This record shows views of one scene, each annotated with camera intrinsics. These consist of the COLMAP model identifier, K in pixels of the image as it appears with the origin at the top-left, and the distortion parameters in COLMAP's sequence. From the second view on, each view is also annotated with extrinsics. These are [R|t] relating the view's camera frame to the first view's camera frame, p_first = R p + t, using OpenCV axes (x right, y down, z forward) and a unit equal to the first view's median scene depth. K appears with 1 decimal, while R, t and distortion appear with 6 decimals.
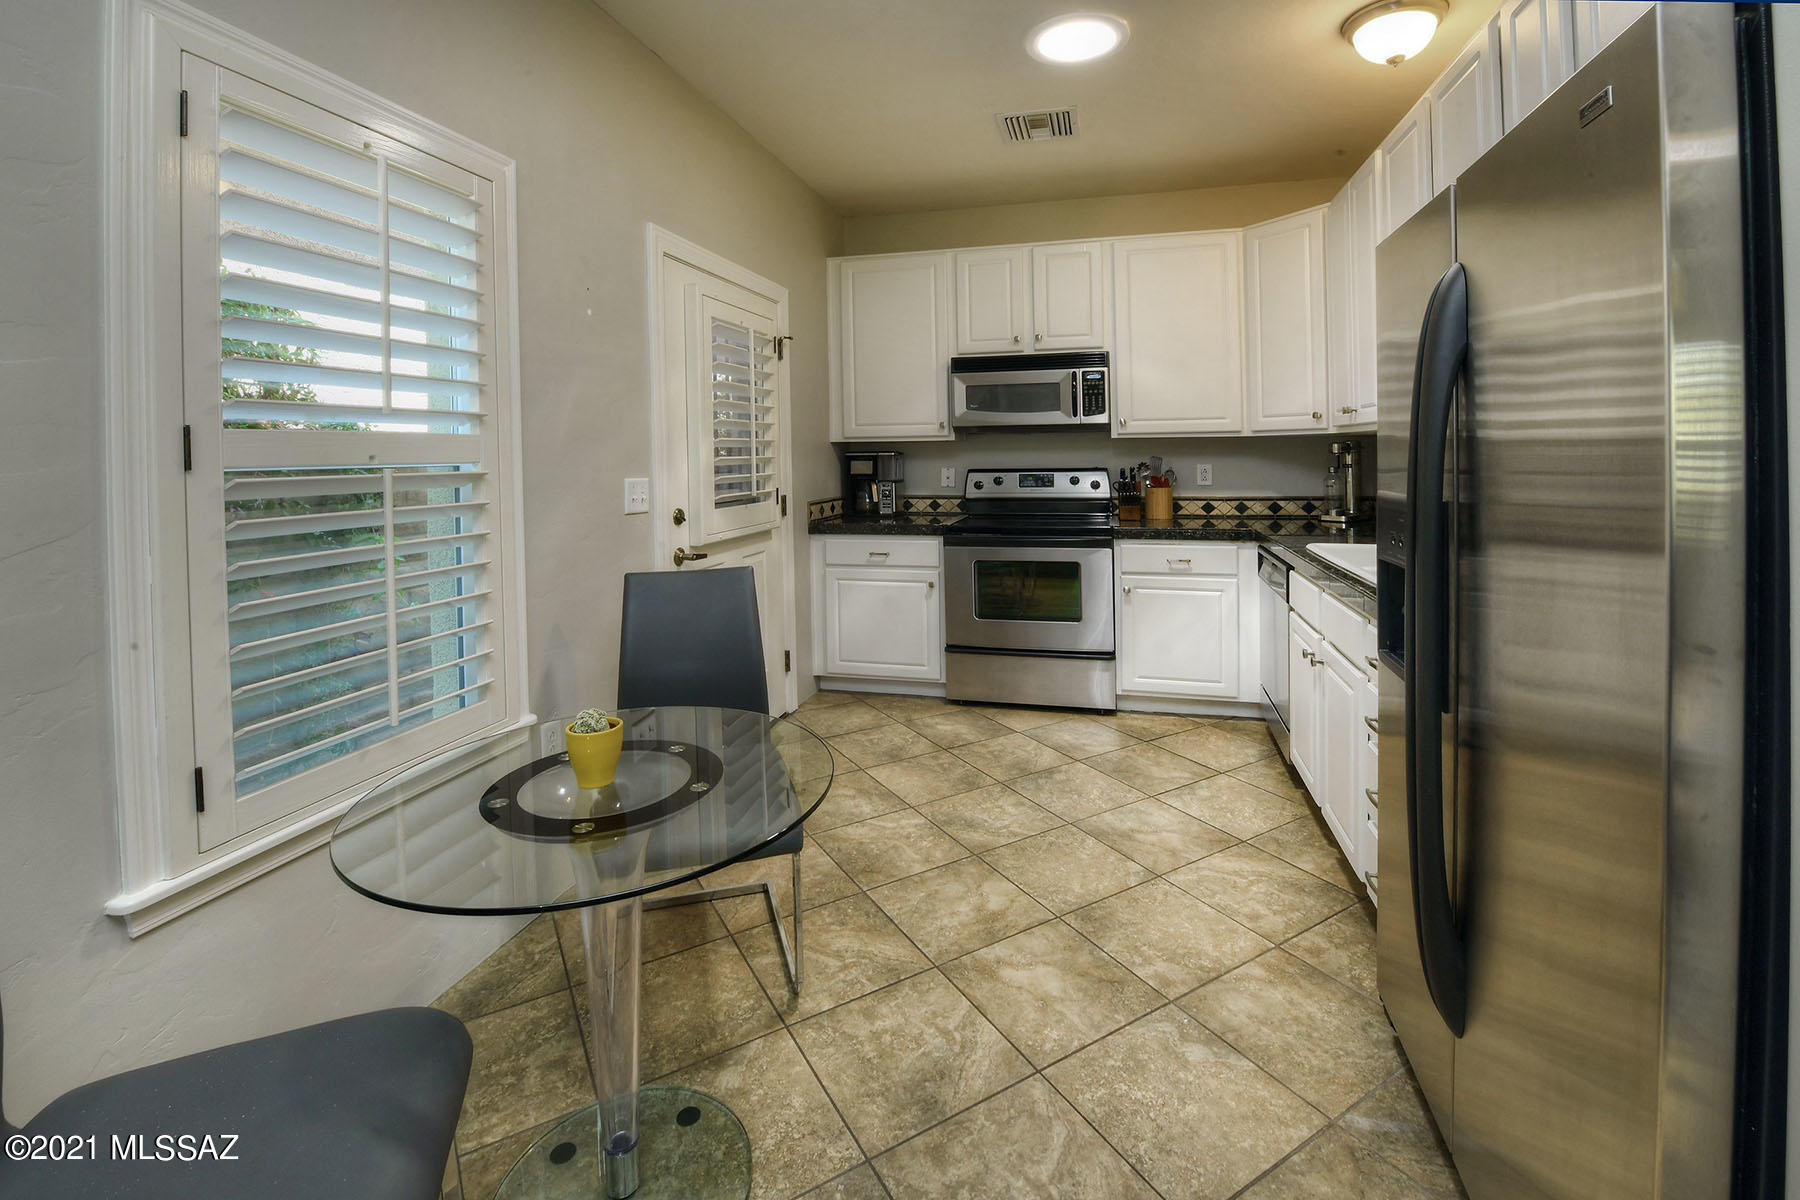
lens RADIAL K [[753.6, 0, 972.6], [0, 753.6, 465.5], [0, 0, 1]] dist [-0.000919, -0.000154]
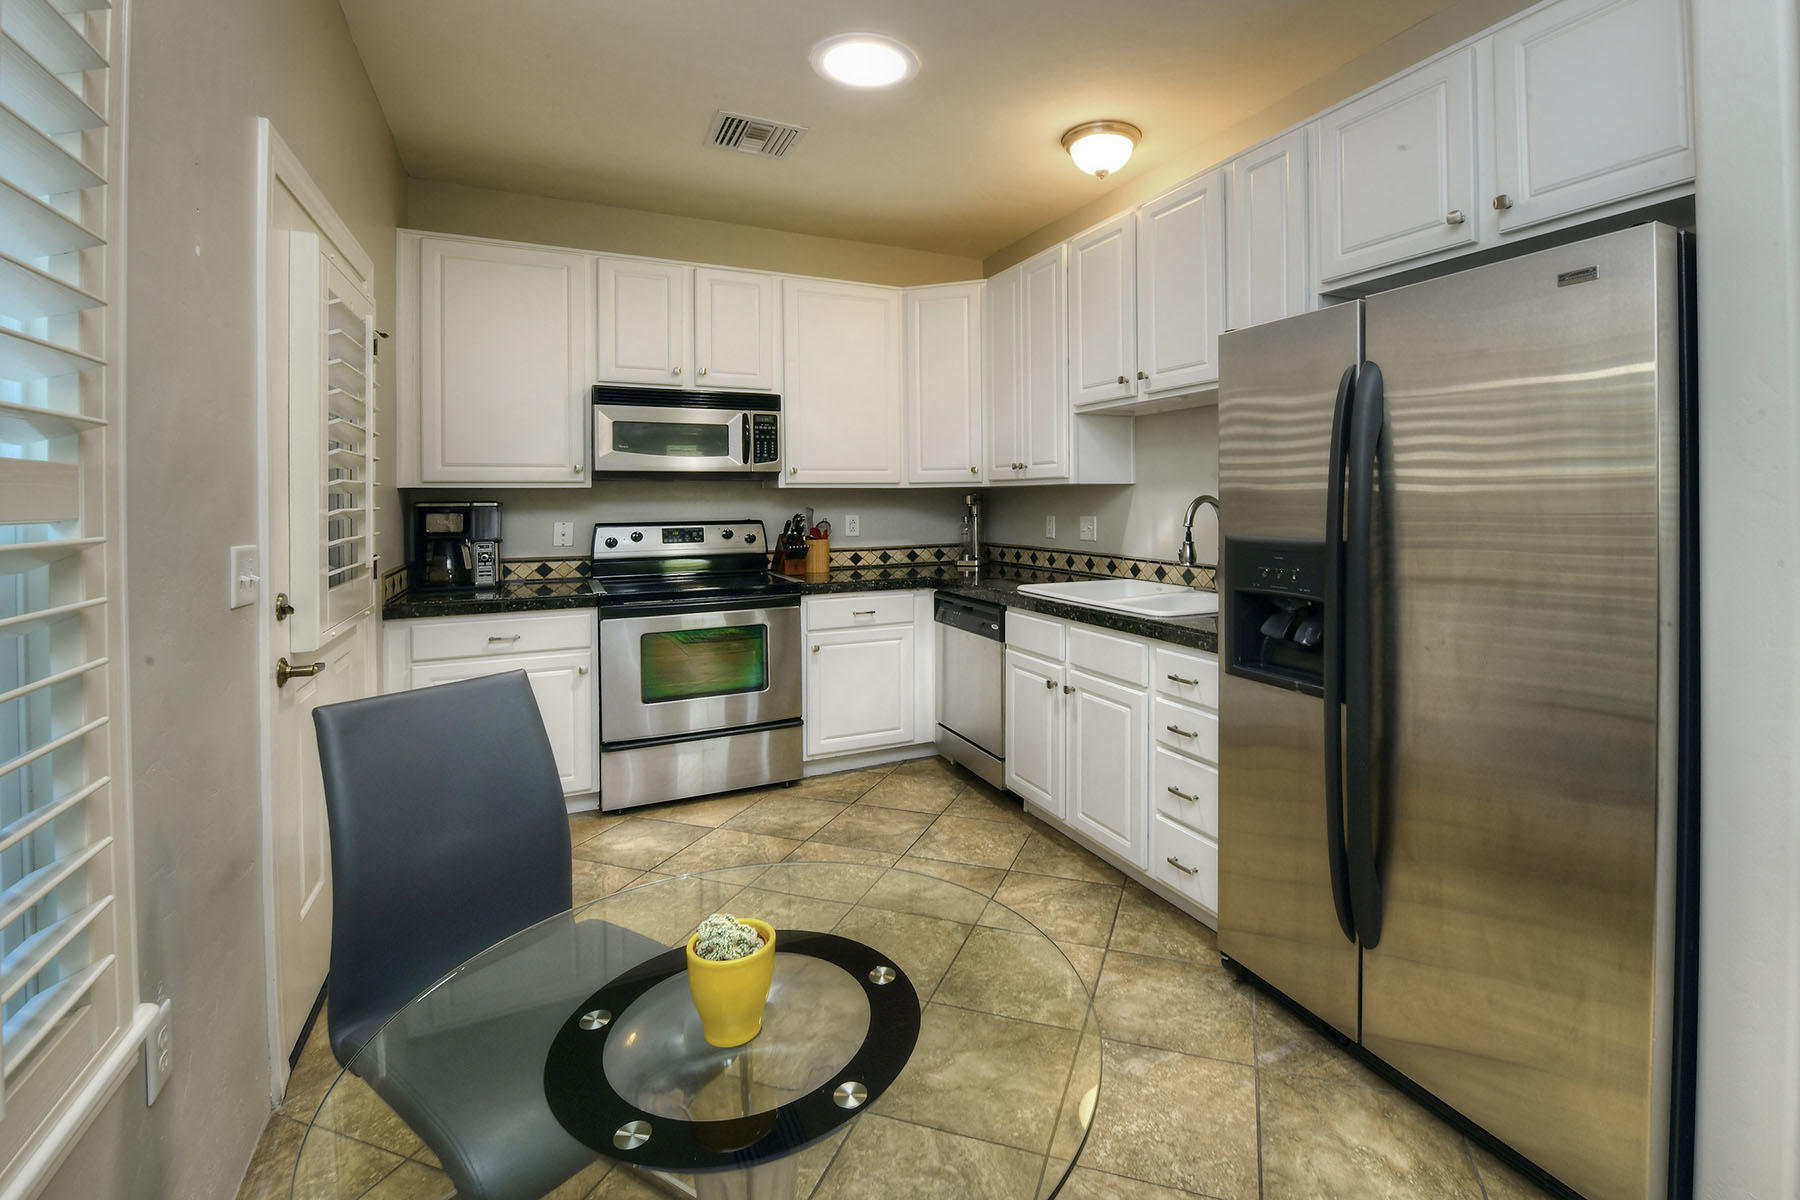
lens RADIAL K [[788.1, 0, 887.3], [0, 788.1, 507.2], [0, 0, 1]] dist [0.001491, -0.000191]
pose [[0.793030, -0.000956, 0.609182, -0.302245], [0.009585, 0.999895, -0.010910, -0.000329], [-0.609107, 0.014491, 0.792955, 0.146609]]
